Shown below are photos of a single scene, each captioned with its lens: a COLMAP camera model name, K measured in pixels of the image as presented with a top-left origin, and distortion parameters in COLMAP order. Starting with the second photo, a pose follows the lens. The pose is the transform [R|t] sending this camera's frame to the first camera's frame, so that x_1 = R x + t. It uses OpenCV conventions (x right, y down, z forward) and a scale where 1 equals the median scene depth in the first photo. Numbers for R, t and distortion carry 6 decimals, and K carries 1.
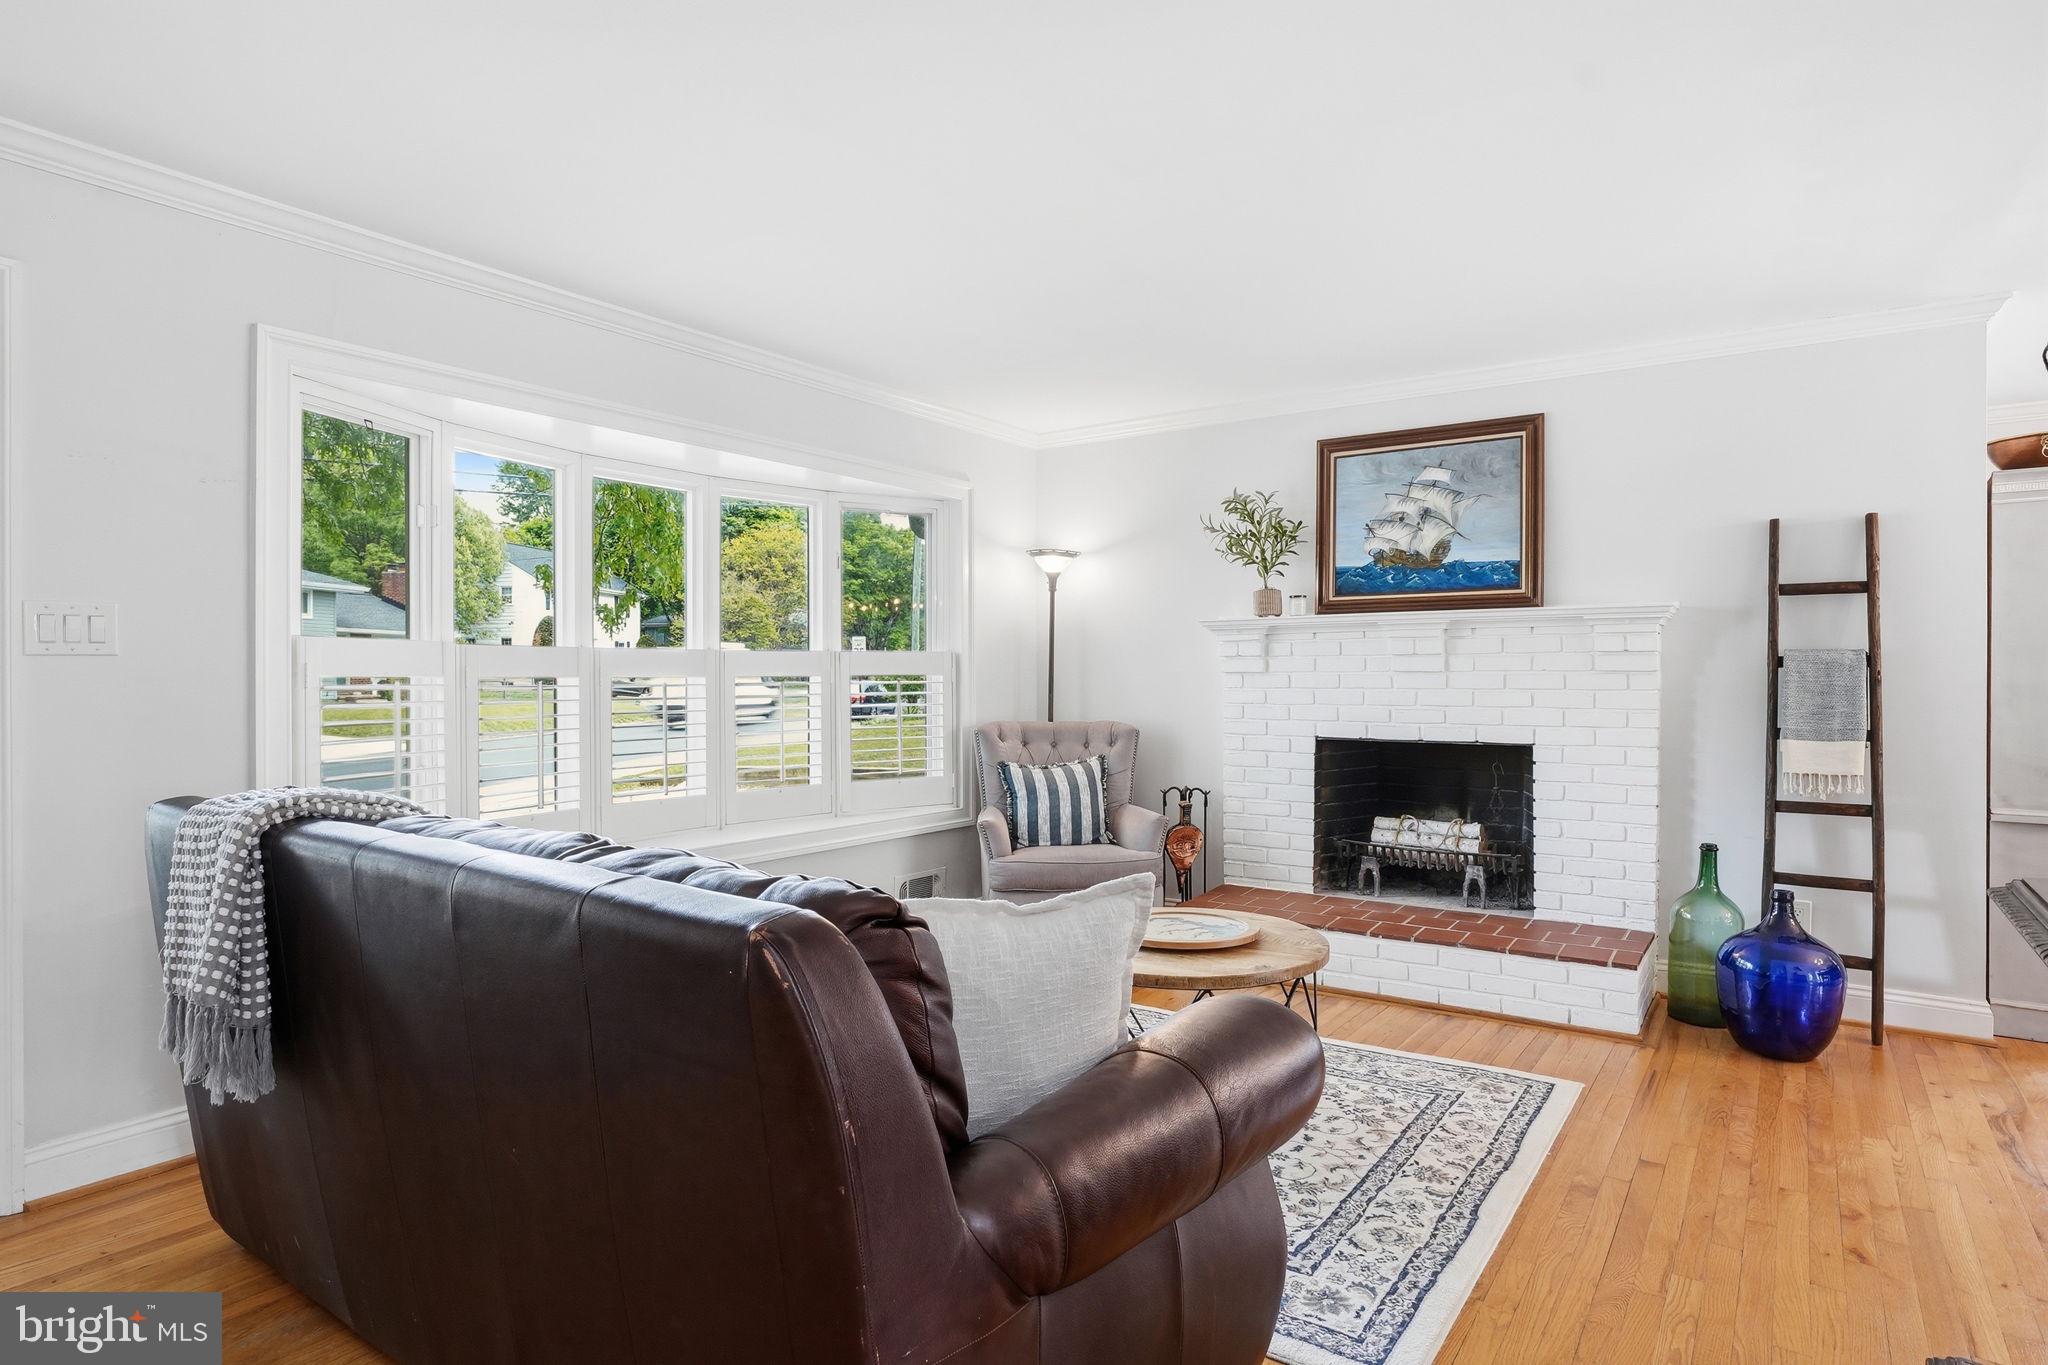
lens RADIAL K [[1082.9, 0, 1033.9], [0, 1082.9, 664.0], [0, 0, 1]] dist [-0.030887, 0.010441]
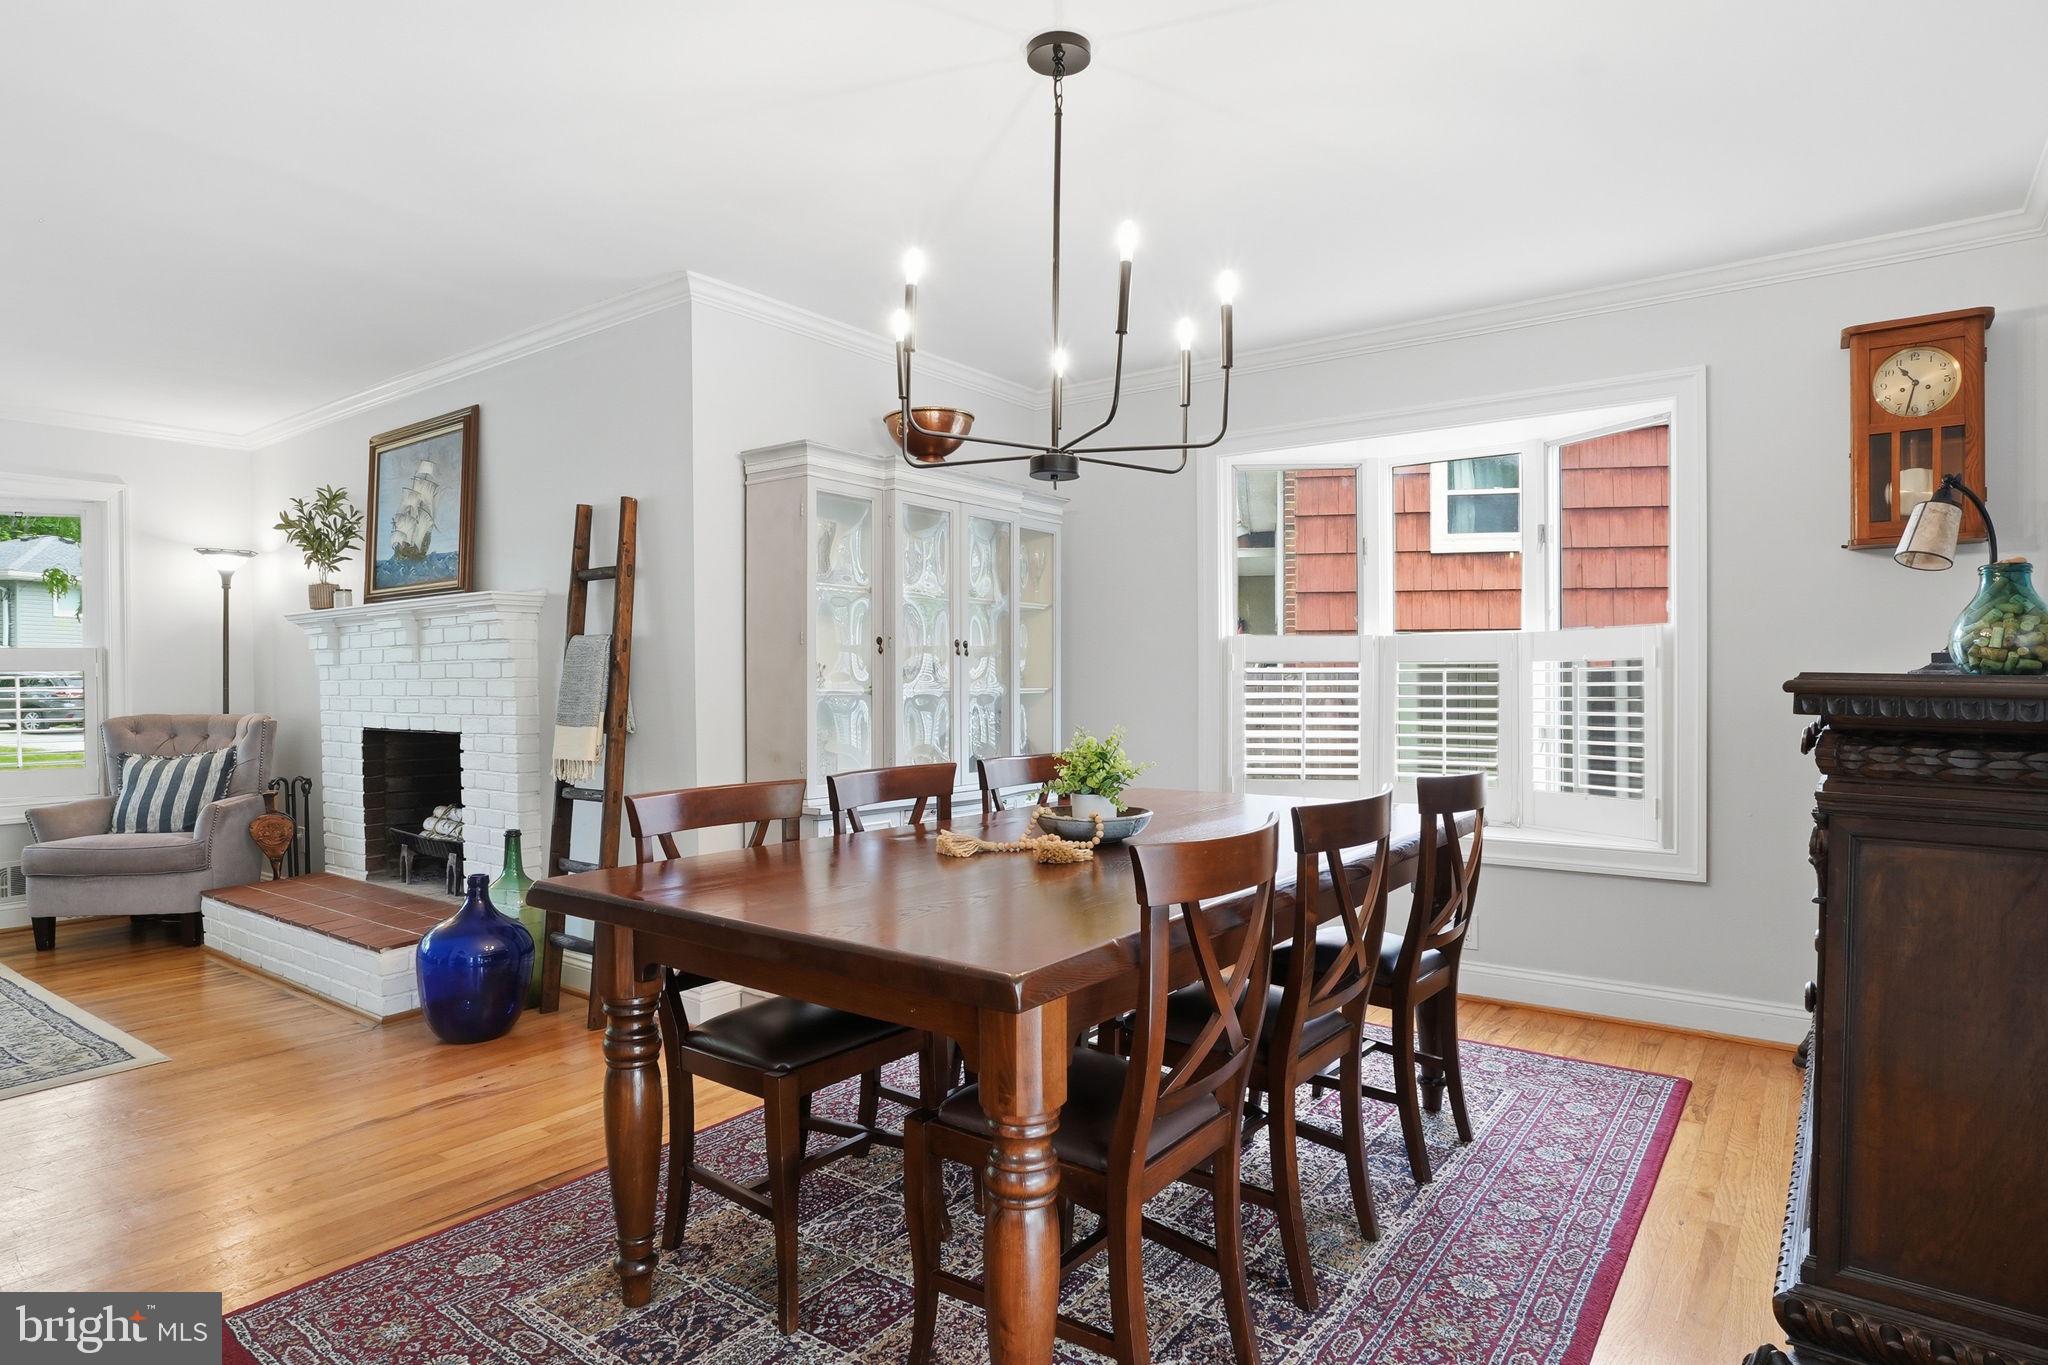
lens RADIAL K [[1082.9, 0, 1009.7], [0, 1082.9, 685.6], [0, 0, 1]] dist [-0.030887, 0.010441]
pose [[0.999396, -0.006191, -0.034209, 0.909446], [0.006781, 0.999830, 0.017164, 0.014569], [0.034097, -0.017386, 0.999267, 0.005517]]
